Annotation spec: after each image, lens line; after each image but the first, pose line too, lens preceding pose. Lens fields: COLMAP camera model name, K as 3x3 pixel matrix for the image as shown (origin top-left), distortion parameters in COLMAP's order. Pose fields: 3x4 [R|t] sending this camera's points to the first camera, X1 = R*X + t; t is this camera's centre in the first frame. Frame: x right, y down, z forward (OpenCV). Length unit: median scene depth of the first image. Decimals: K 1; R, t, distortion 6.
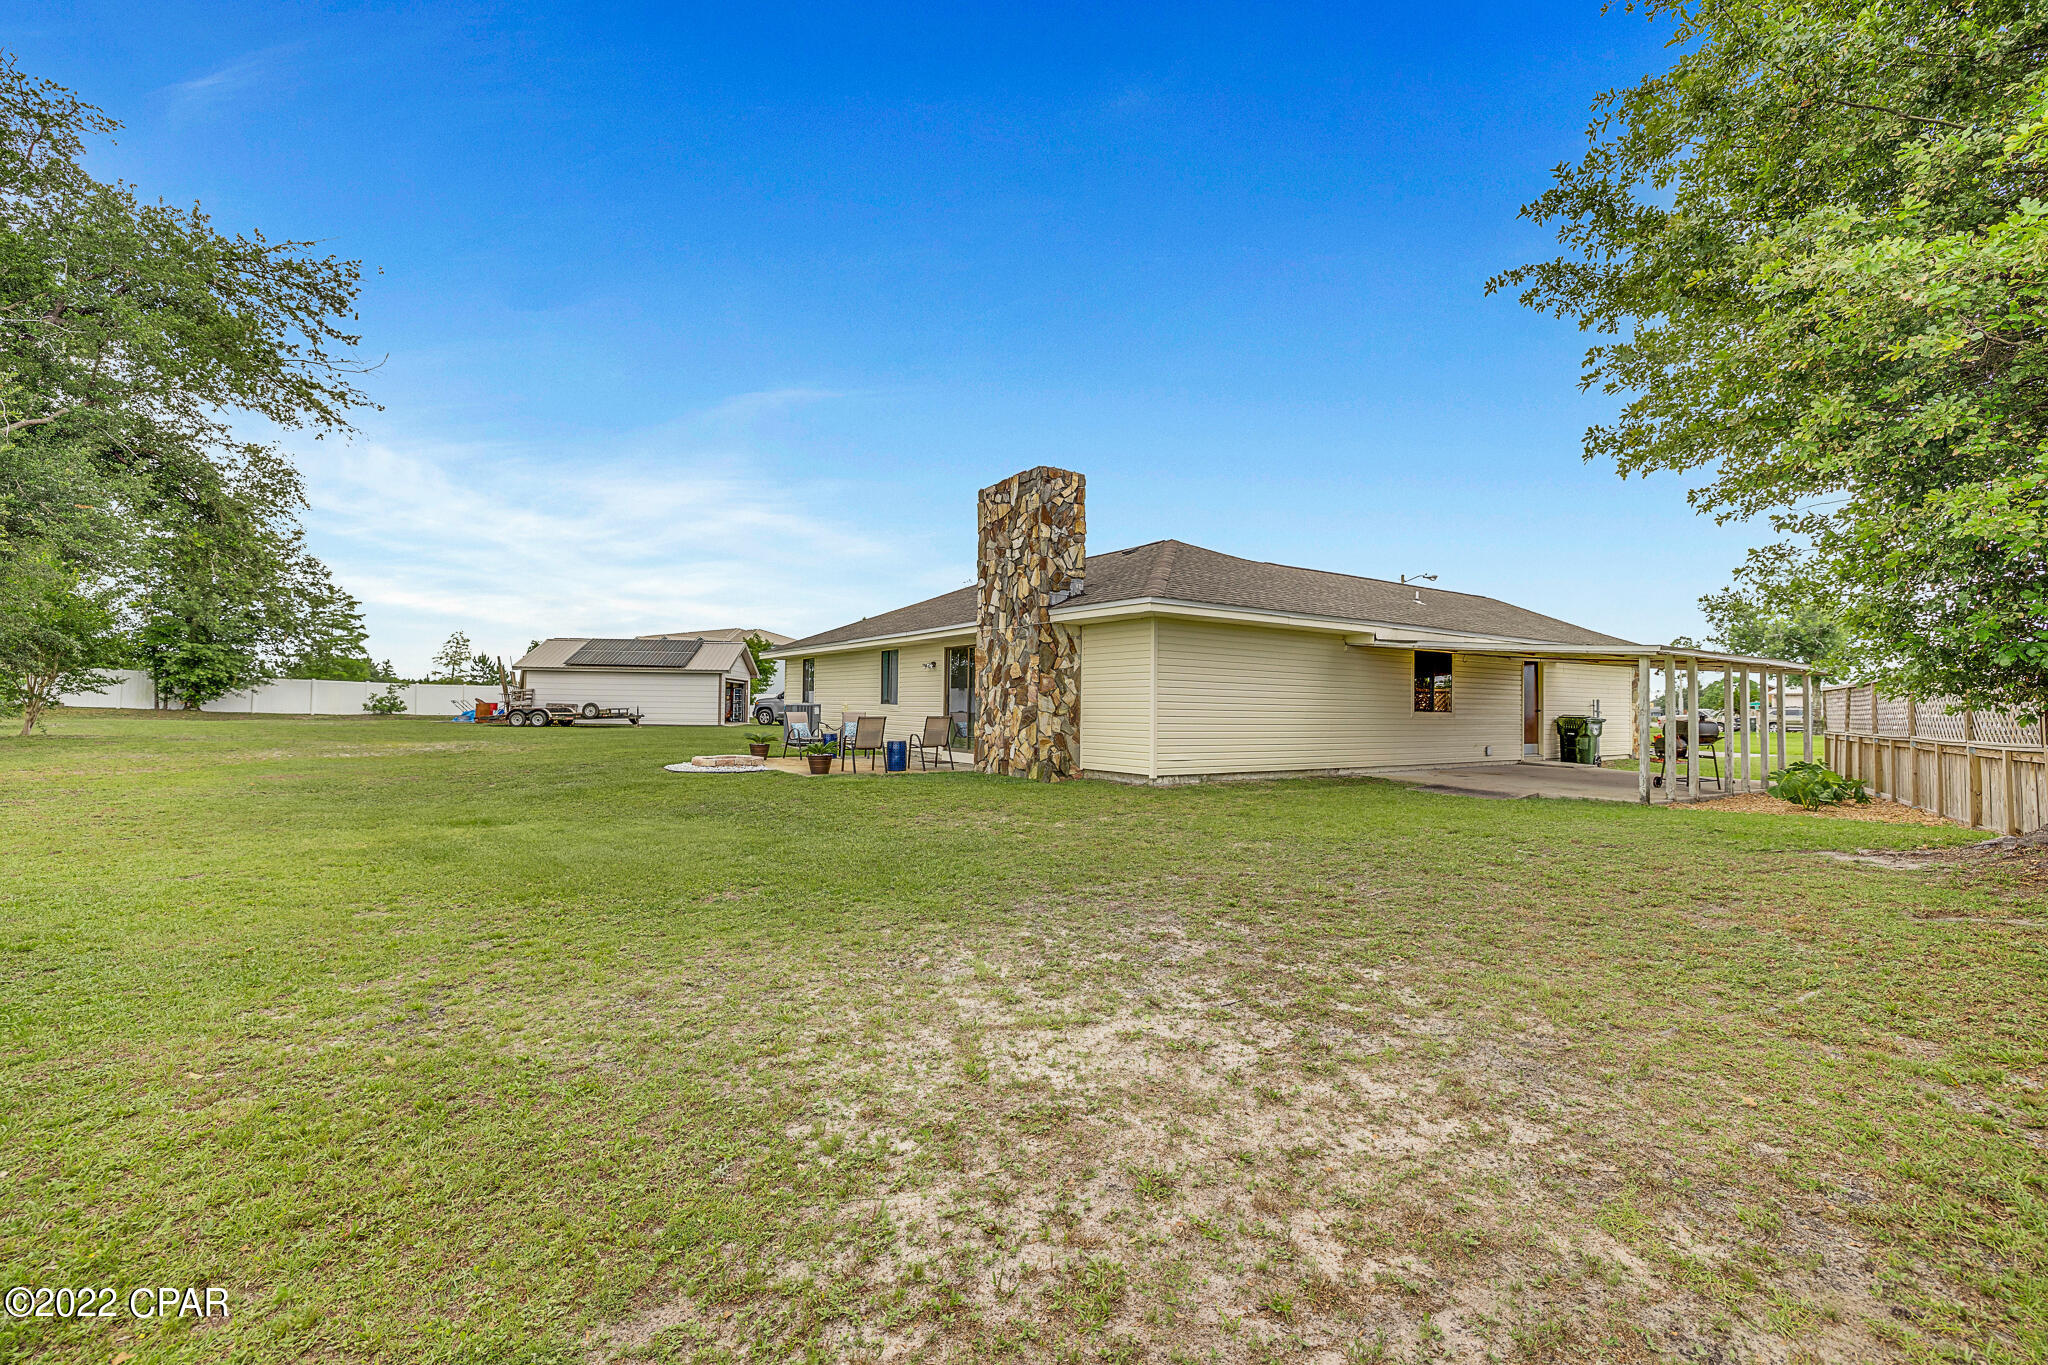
lens RADIAL K [[878.2, 0, 1024.0], [0, 878.2, 682.5], [0, 0, 1]] dist [-0.050717, 0.020866]
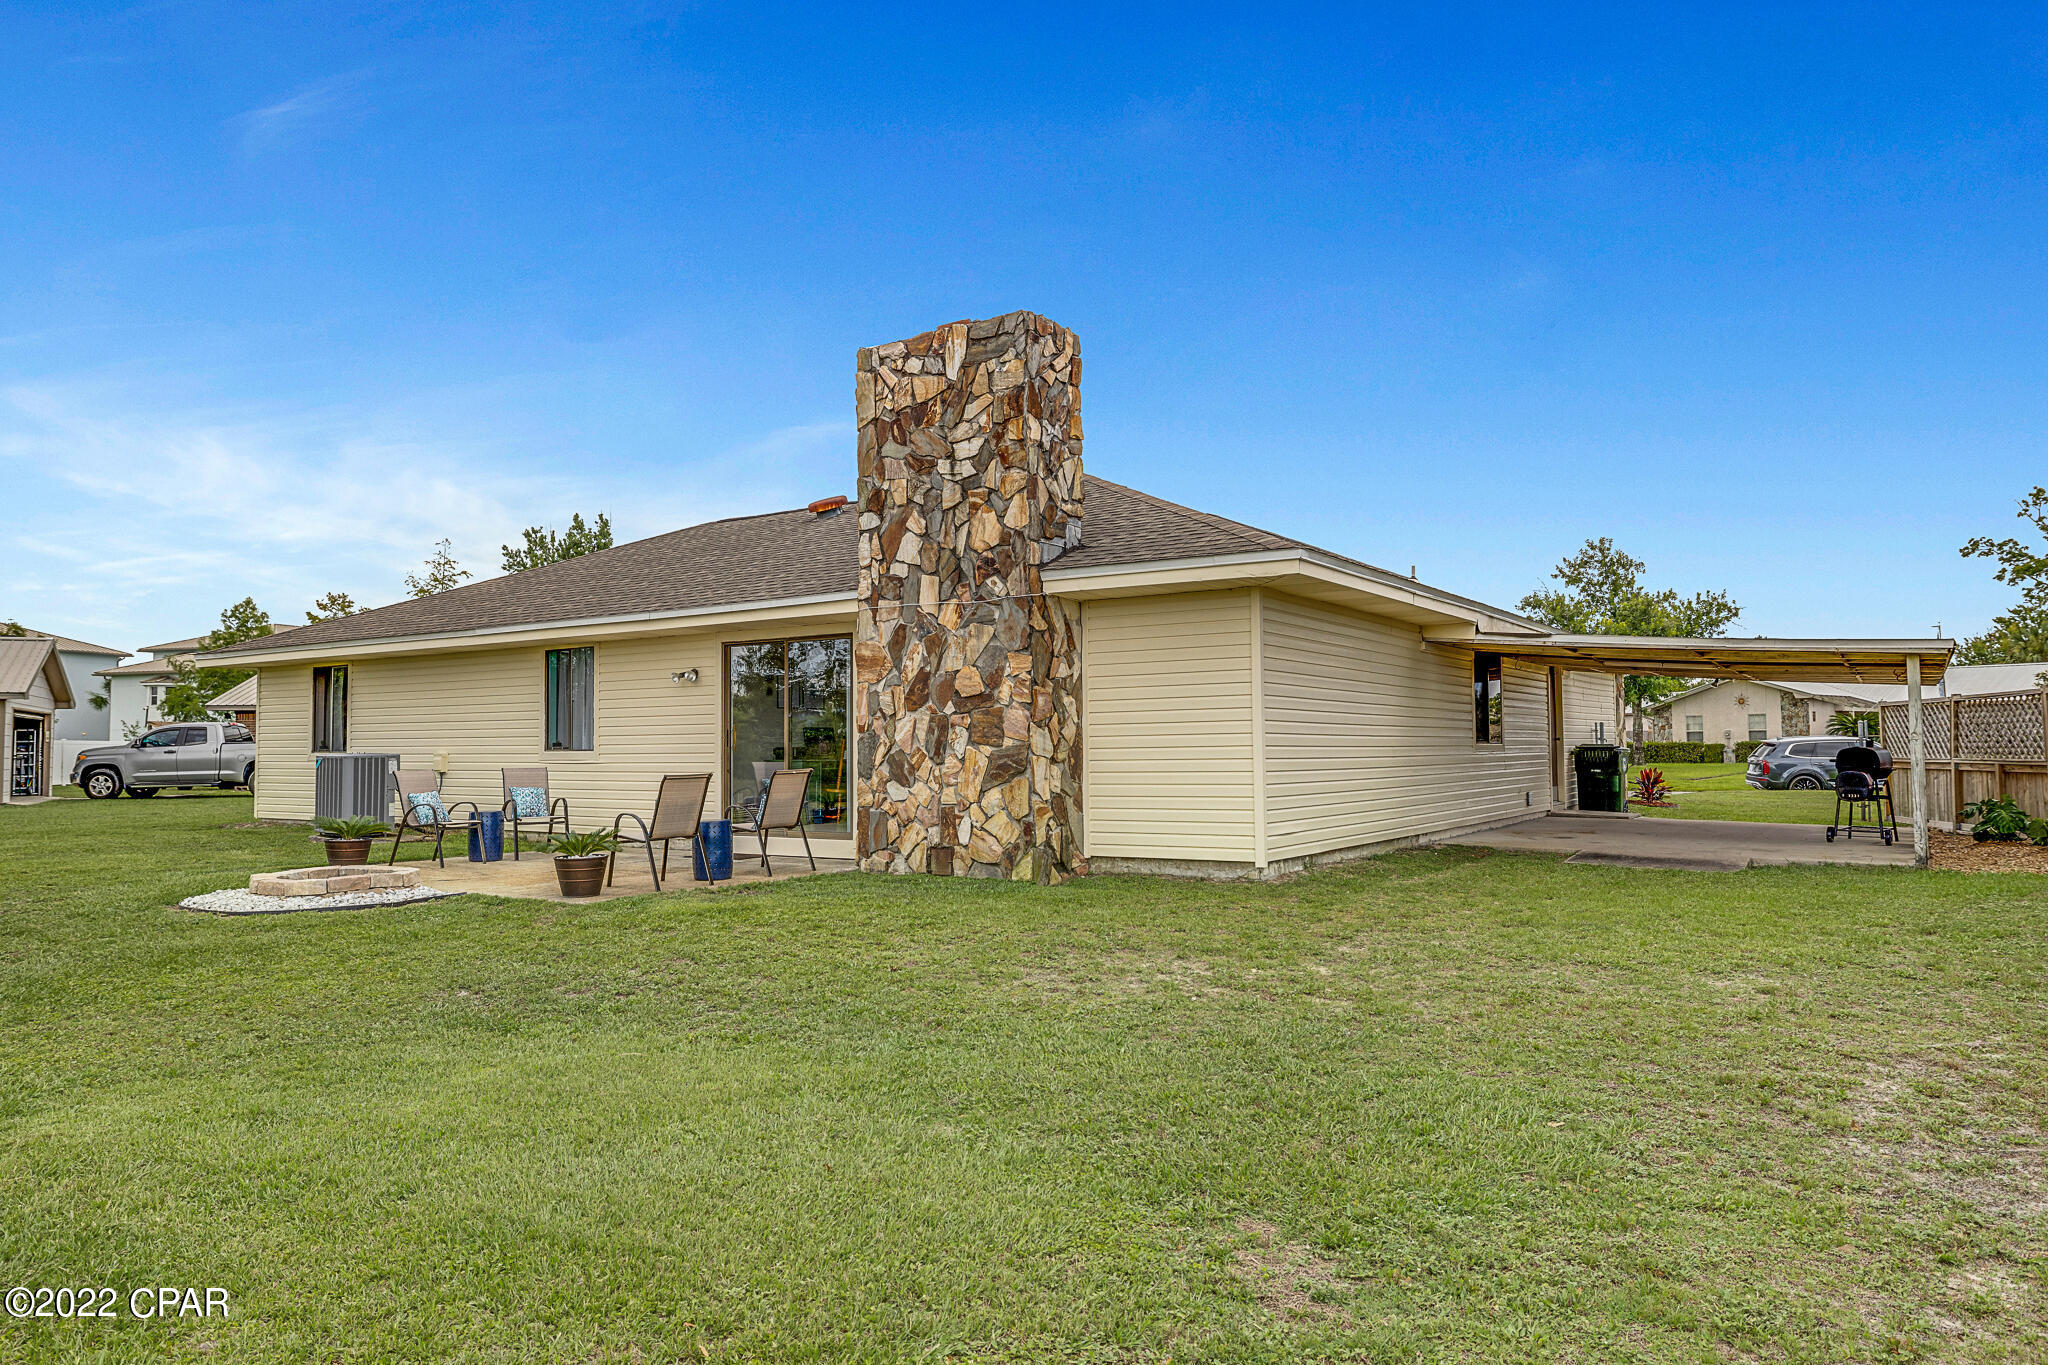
lens RADIAL K [[1318.2, 0, 1024.0], [0, 1318.2, 682.5], [0, 0, 1]] dist [-0.014573, 0.041813]
pose [[0.923283, -0.003174, 0.384108, -0.288014], [0.011368, 0.999754, -0.019064, 0.002785], [-0.383952, 0.021968, 0.923092, 0.229536]]
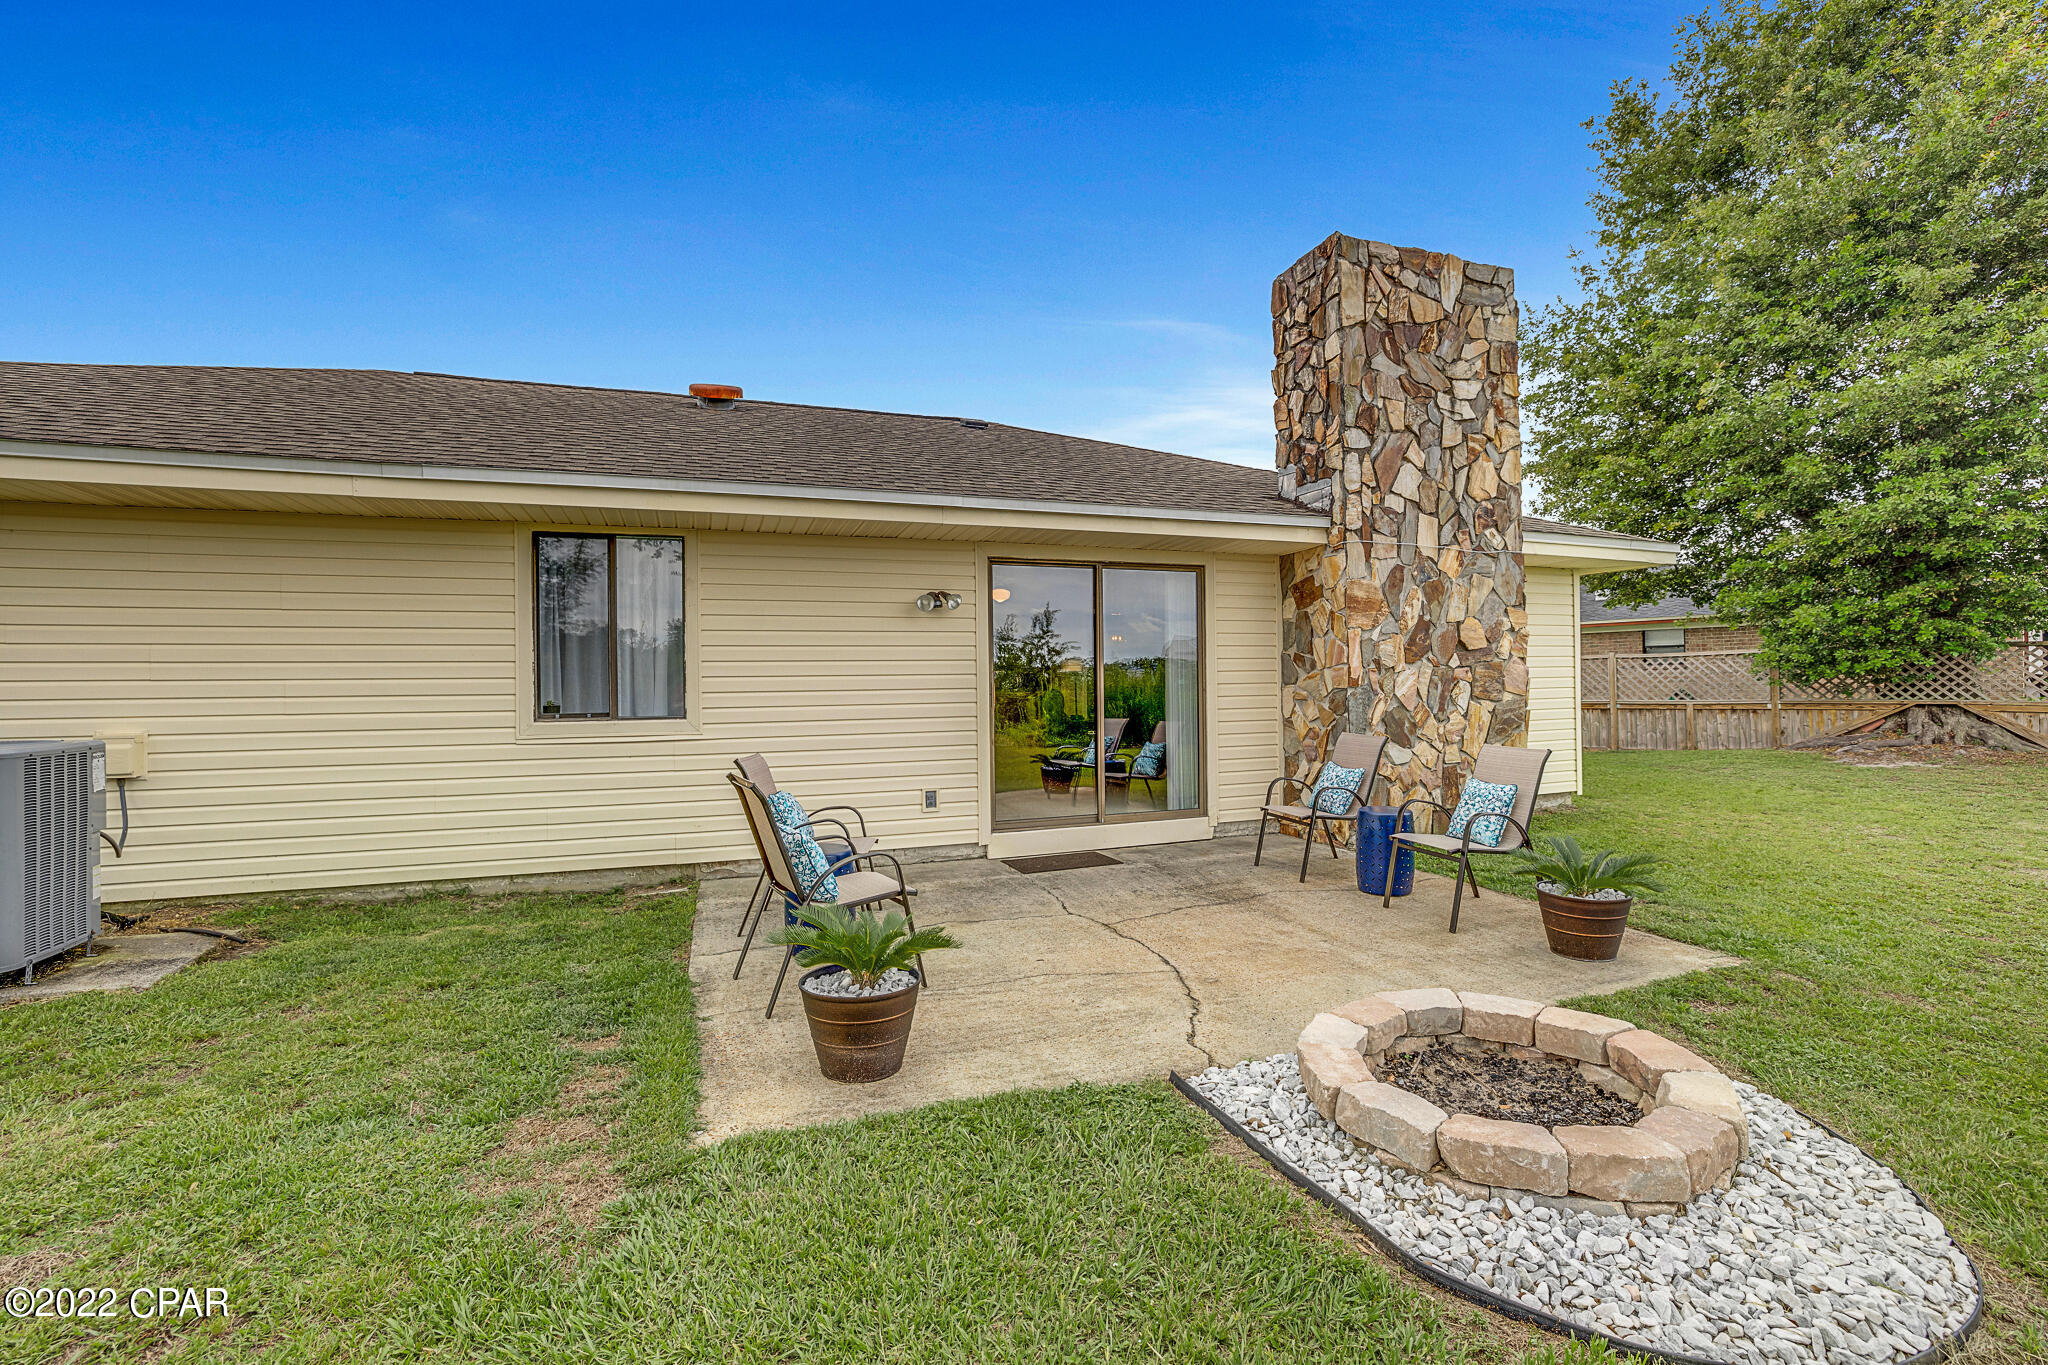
lens RADIAL K [[878.2, 0, 1024.0], [0, 878.2, 682.5], [0, 0, 1]] dist [-0.050717, 0.020866]
pose [[0.226345, -0.013777, 0.973950, -0.564387], [-0.009324, 0.999824, 0.016309, 0.009086], [-0.974002, -0.012772, 0.226177, 1.127006]]
